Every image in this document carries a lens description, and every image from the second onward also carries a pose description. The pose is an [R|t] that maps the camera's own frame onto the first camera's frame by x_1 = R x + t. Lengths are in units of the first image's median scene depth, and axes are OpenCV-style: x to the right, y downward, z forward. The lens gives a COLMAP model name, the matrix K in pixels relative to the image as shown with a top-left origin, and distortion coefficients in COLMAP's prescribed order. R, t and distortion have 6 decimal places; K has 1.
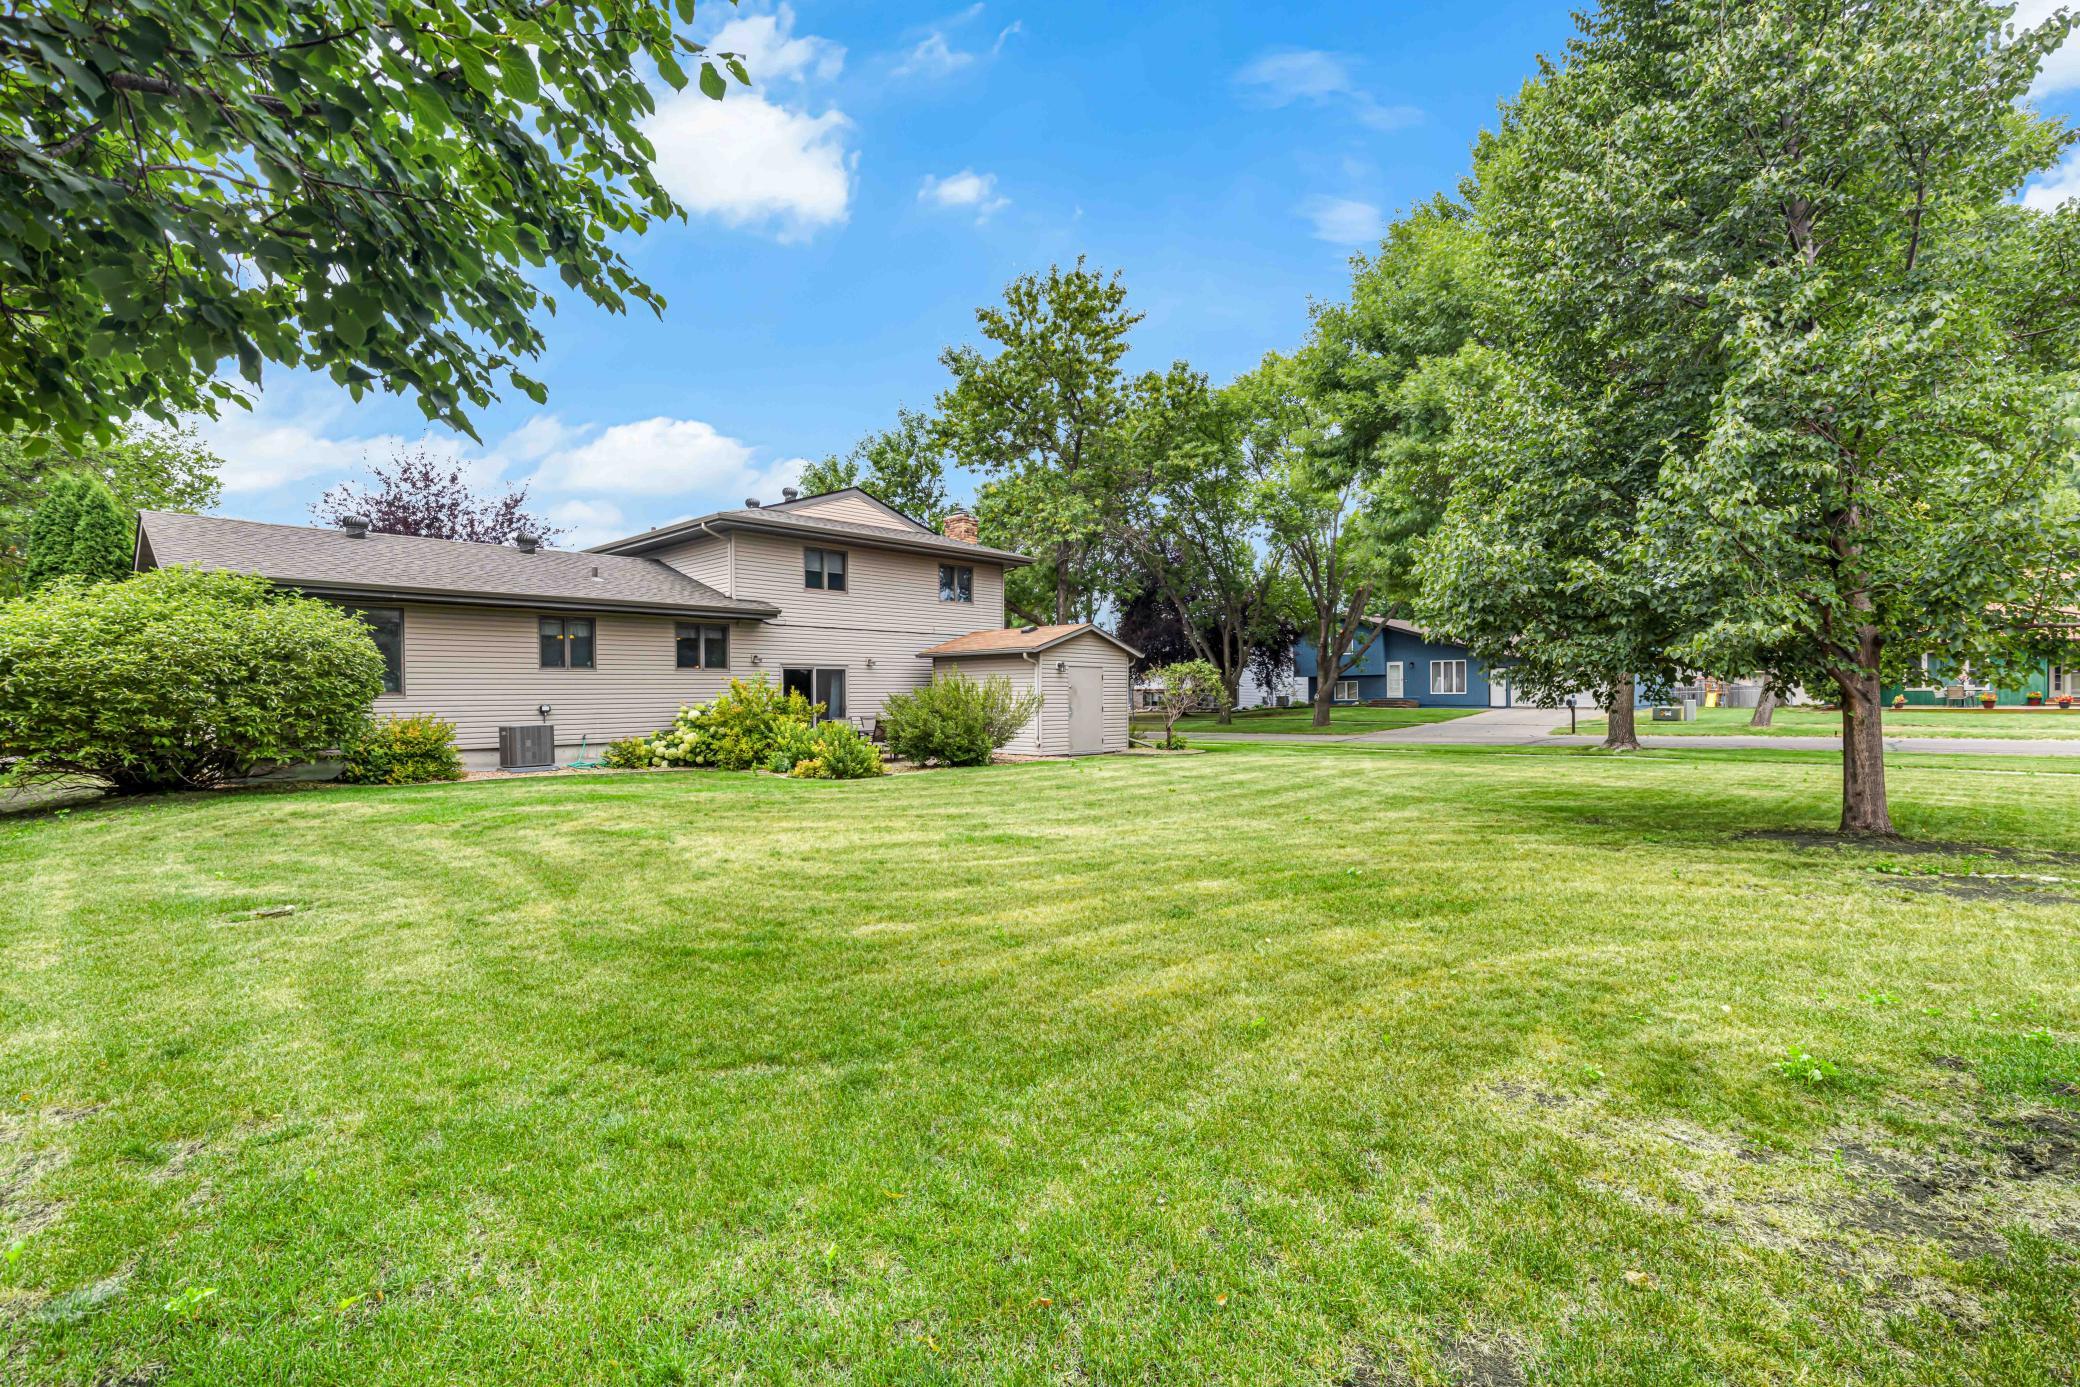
lens RADIAL K [[952.1, 0, 1032.4], [0, 952.1, 700.4], [0, 0, 1]] dist [0.005424, -0.000232]
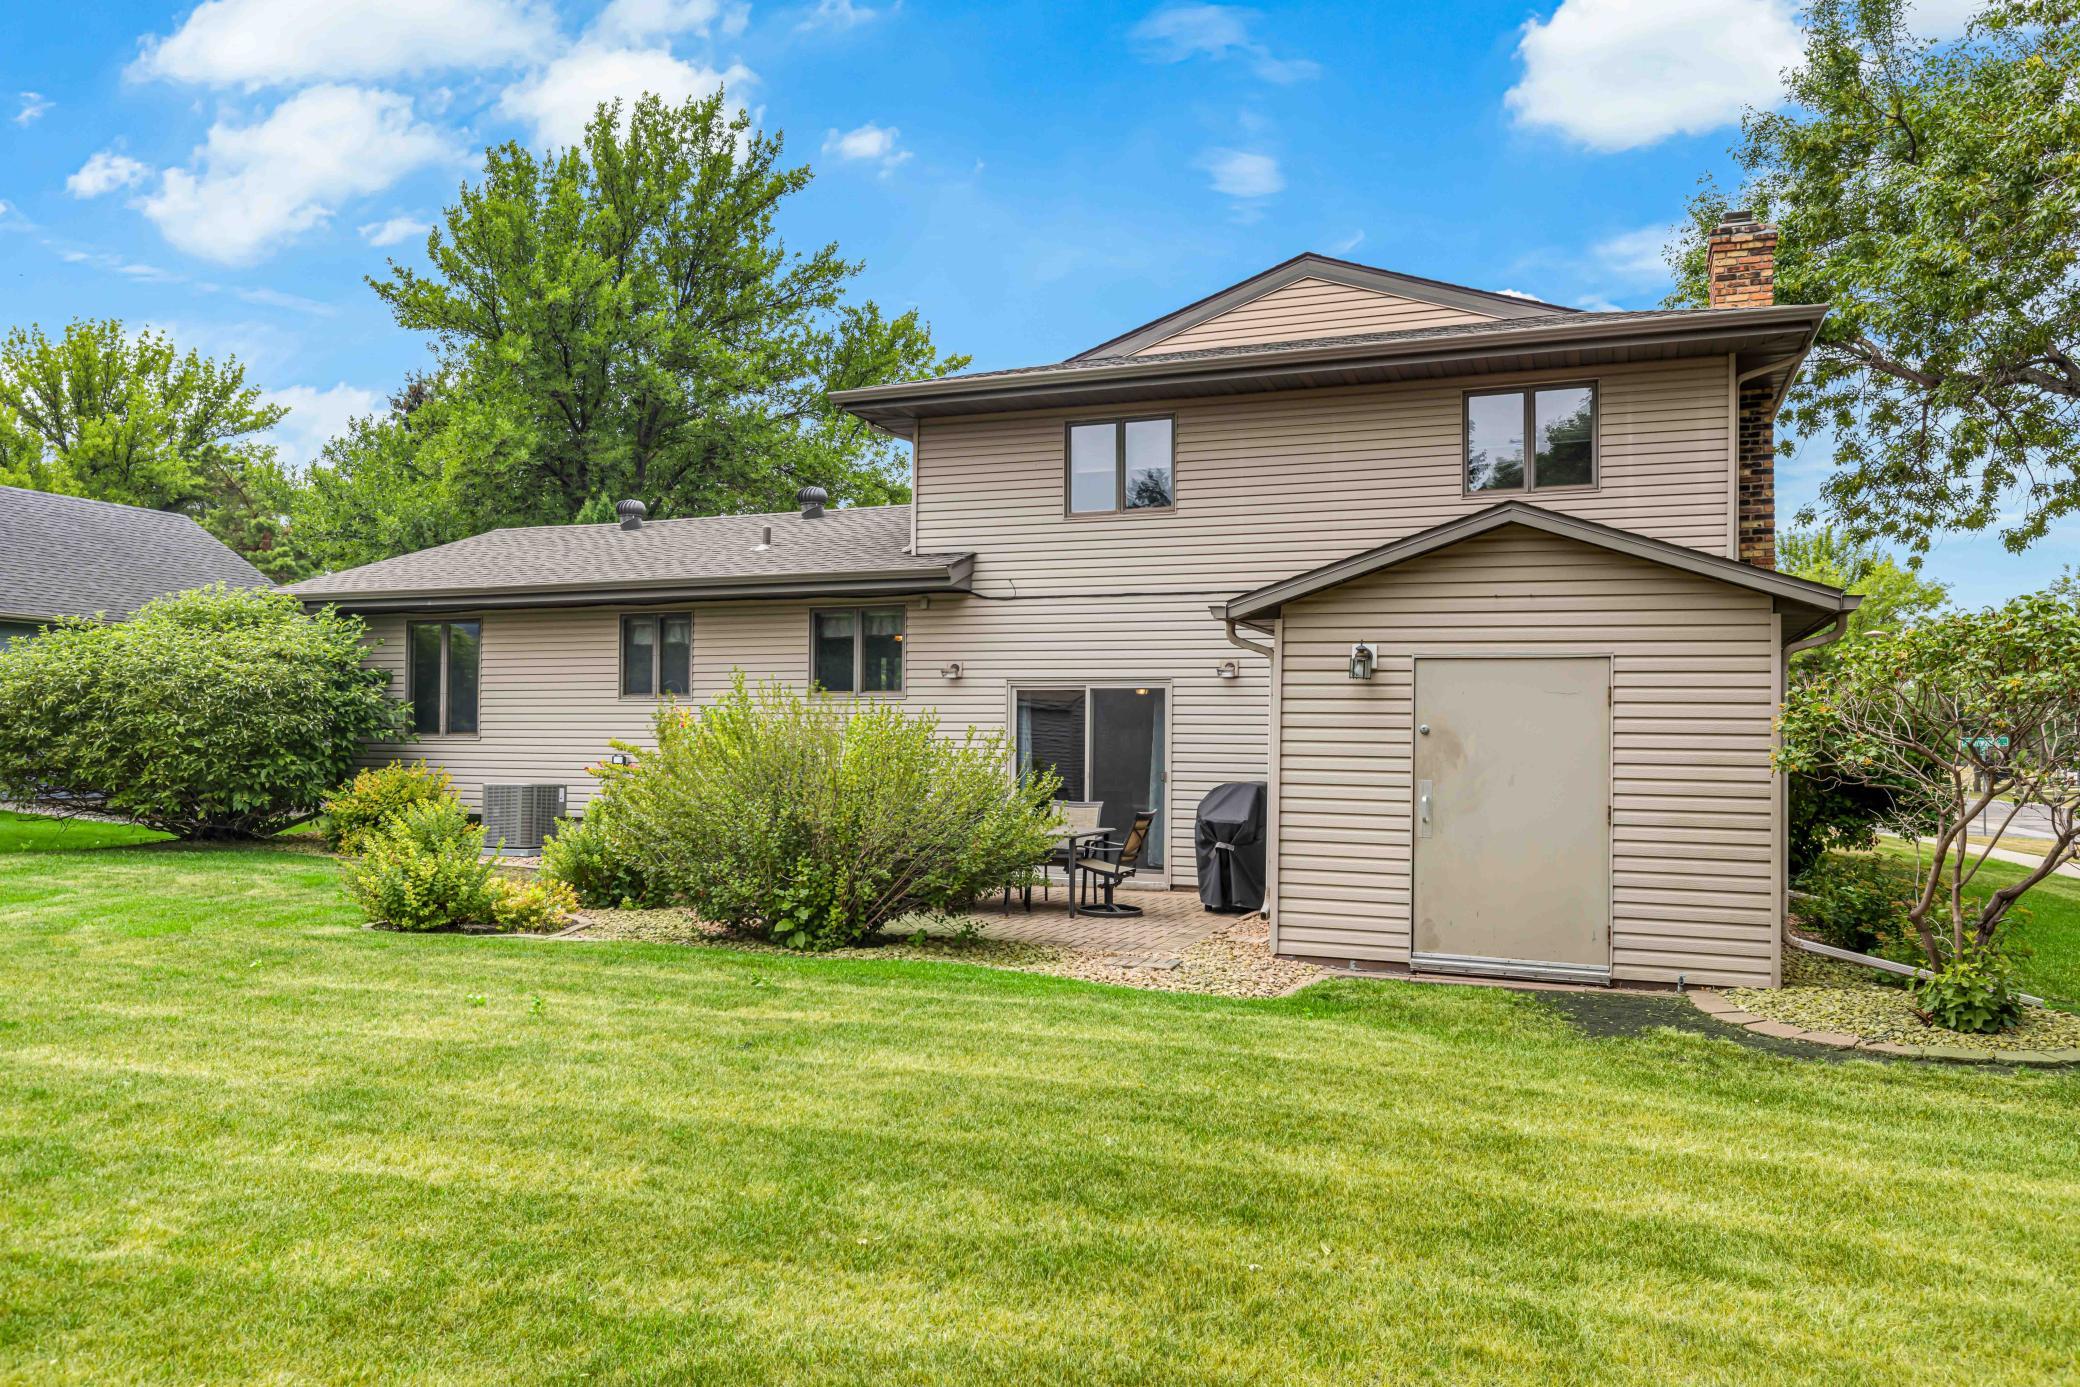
lens RADIAL K [[1493.7, 0, 1029.0], [0, 1493.7, 690.6], [0, 0, 1]] dist [-0.000921, -0.001010]
pose [[0.391229, -0.020667, -0.920061, 0.441115], [-0.018892, 0.999357, -0.030482, -0.011274], [0.920100, 0.029307, 0.390586, 0.758209]]
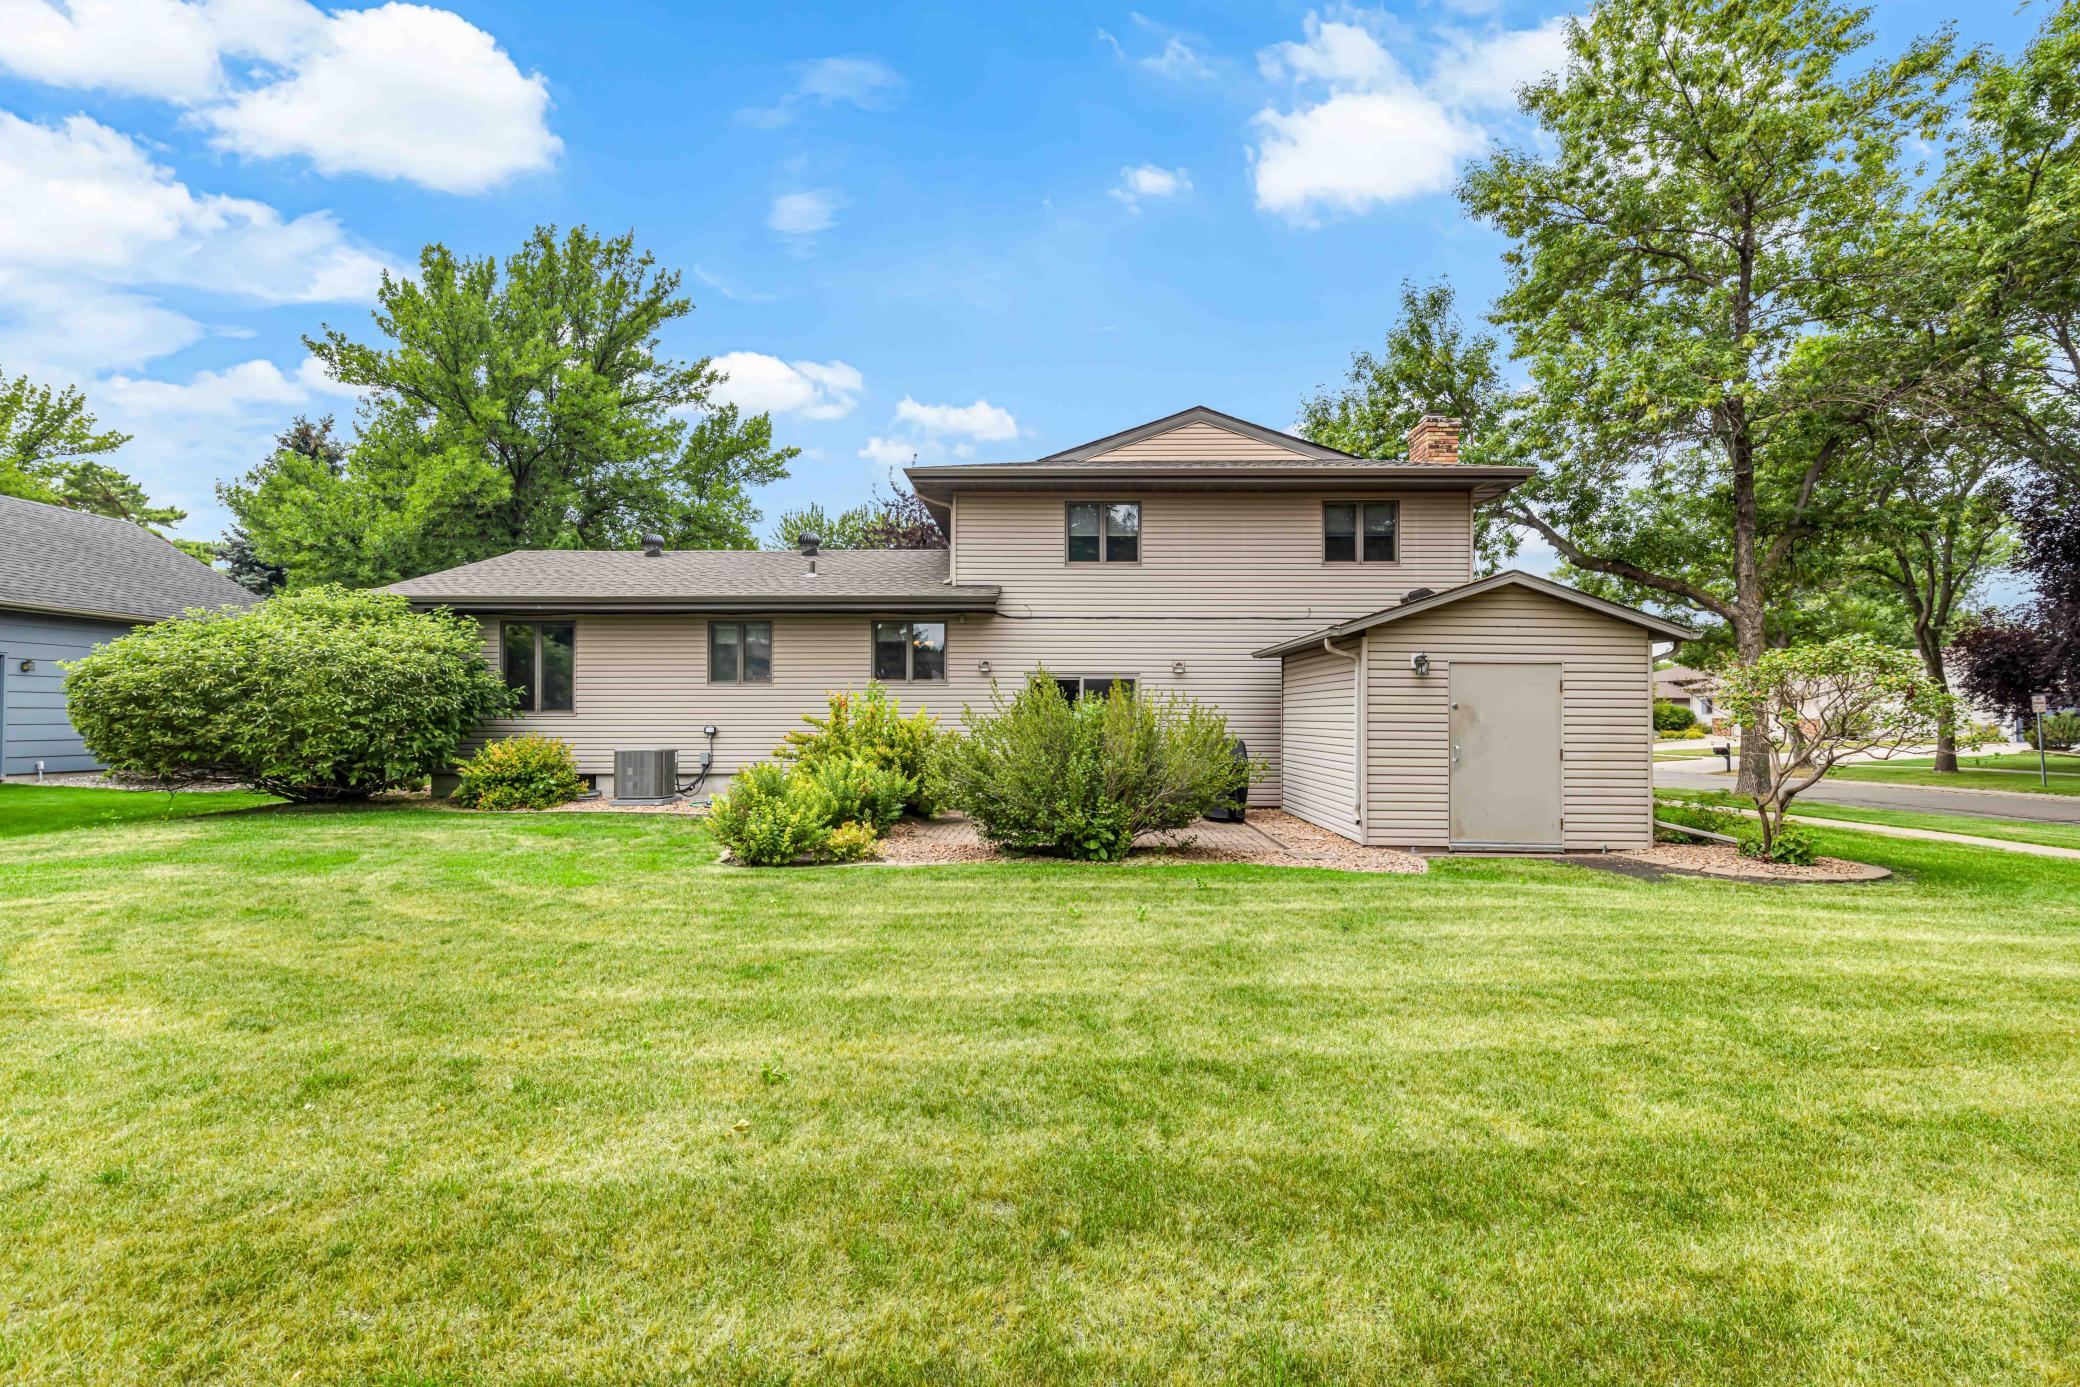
lens RADIAL K [[952.1, 0, 1041.7], [0, 952.1, 695.9], [0, 0, 1]] dist [0.005424, -0.000232]
pose [[0.697131, -0.005554, -0.716922, 0.258252], [-0.012942, 0.999710, -0.020329, -0.007802], [0.716827, 0.023450, 0.696857, 0.548635]]
